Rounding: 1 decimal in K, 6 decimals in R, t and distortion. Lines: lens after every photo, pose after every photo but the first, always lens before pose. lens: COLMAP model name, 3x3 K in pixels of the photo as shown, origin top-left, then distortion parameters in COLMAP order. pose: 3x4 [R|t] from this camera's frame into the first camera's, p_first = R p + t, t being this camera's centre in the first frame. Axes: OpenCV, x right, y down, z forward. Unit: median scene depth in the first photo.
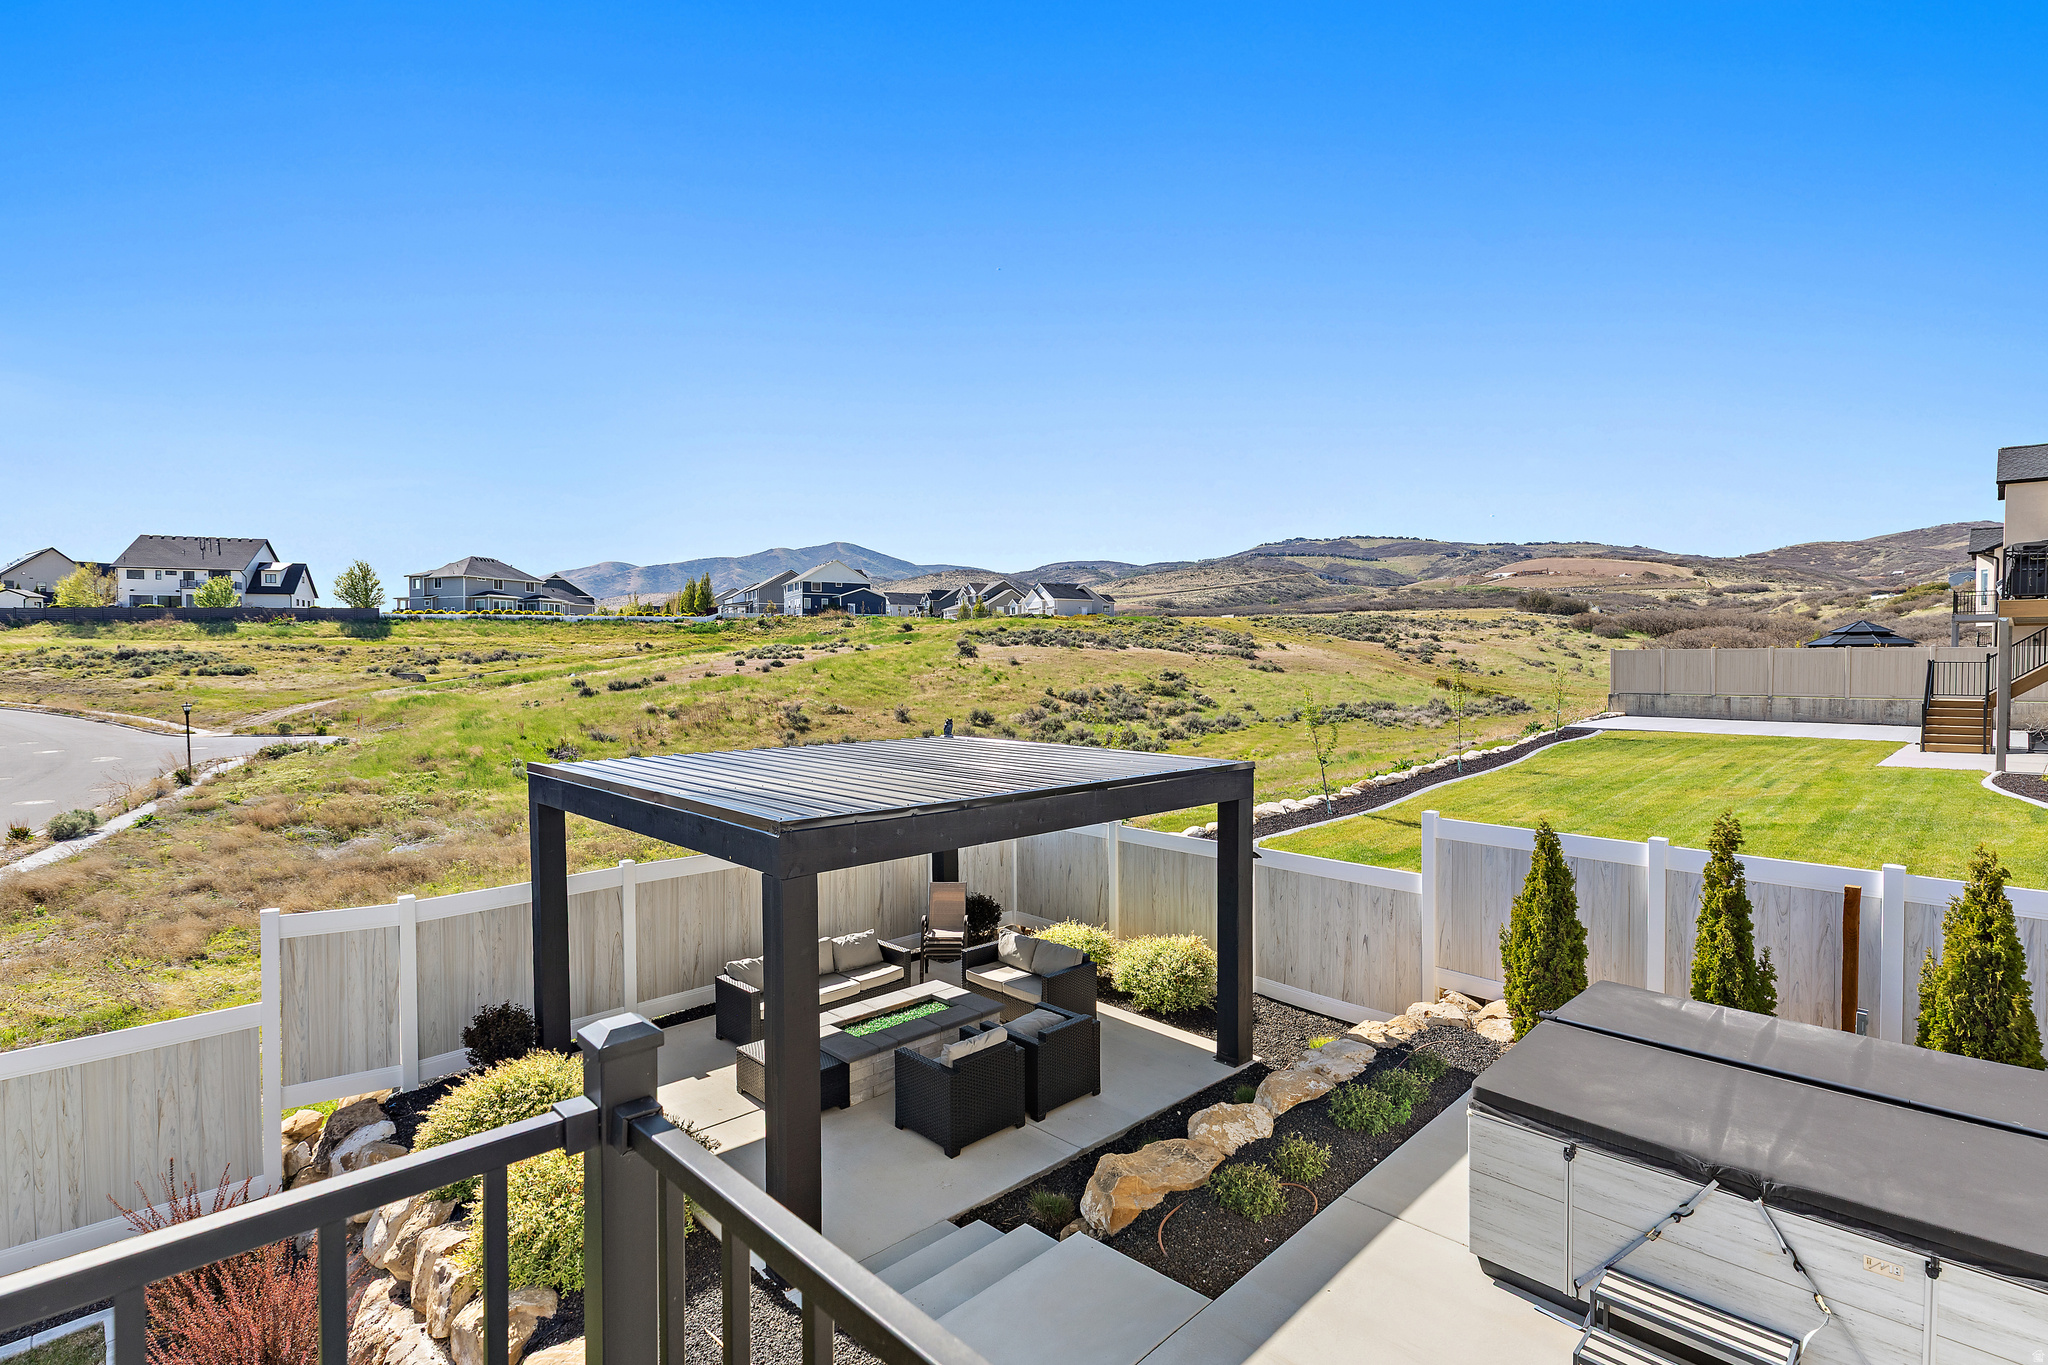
lens RADIAL K [[967.8, 0, 1050.2], [0, 967.8, 686.0], [0, 0, 1]] dist [-0.002326, -0.000332]
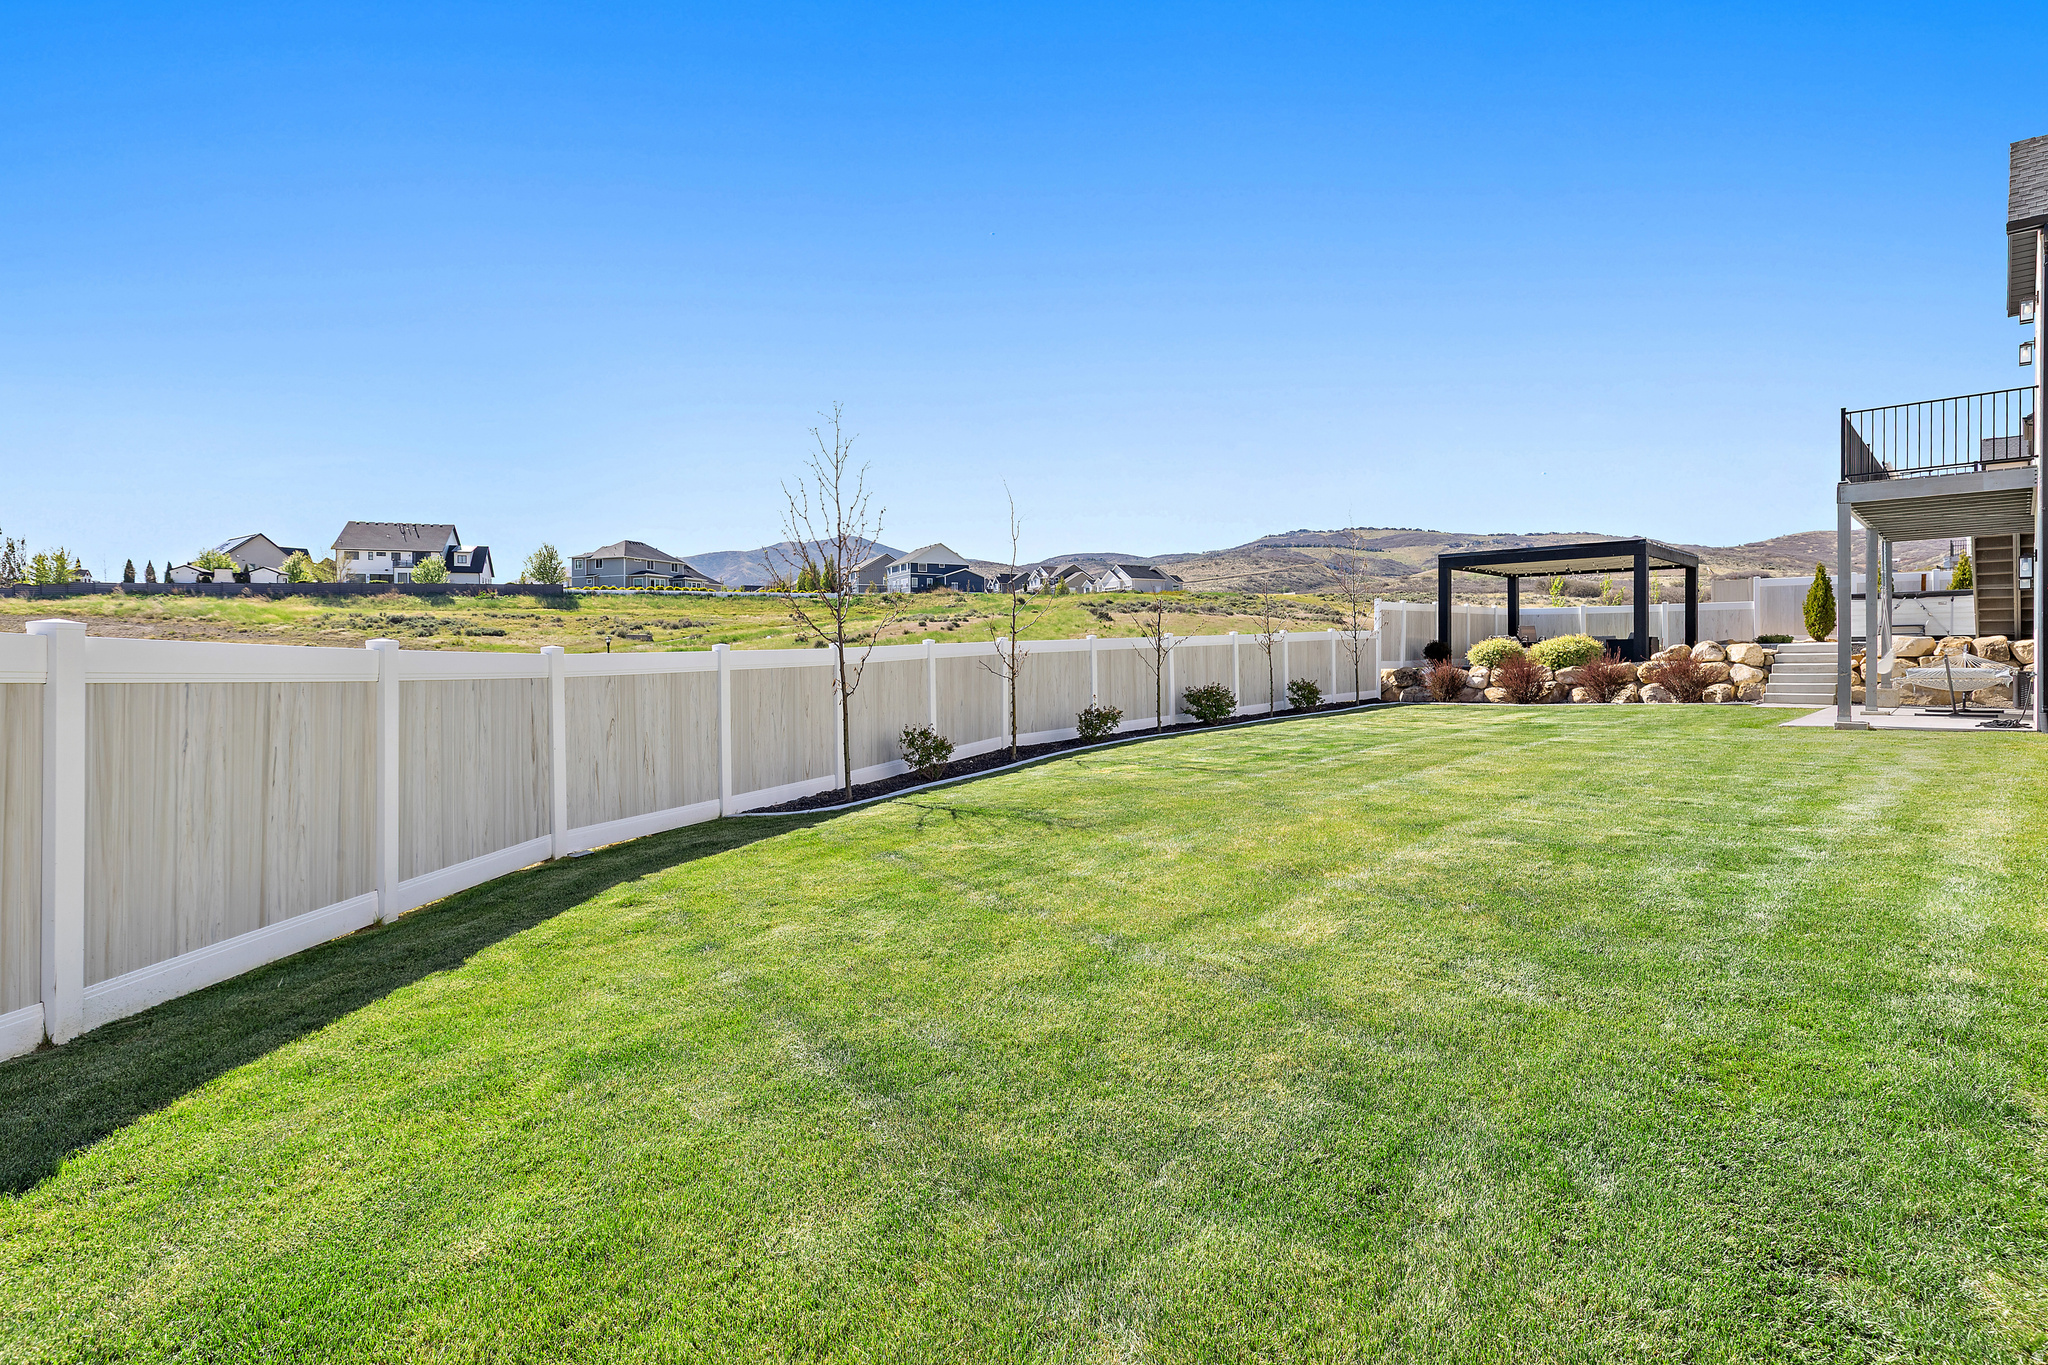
lens RADIAL K [[967.0, 0, 1045.2], [0, 967.0, 656.4], [0, 0, 1]] dist [-0.002417, -0.000247]
pose [[0.999993, -0.003313, -0.001613, -0.129347], [0.003274, 0.999717, -0.023556, 0.033496], [0.001691, 0.023551, 0.999721, -0.136844]]
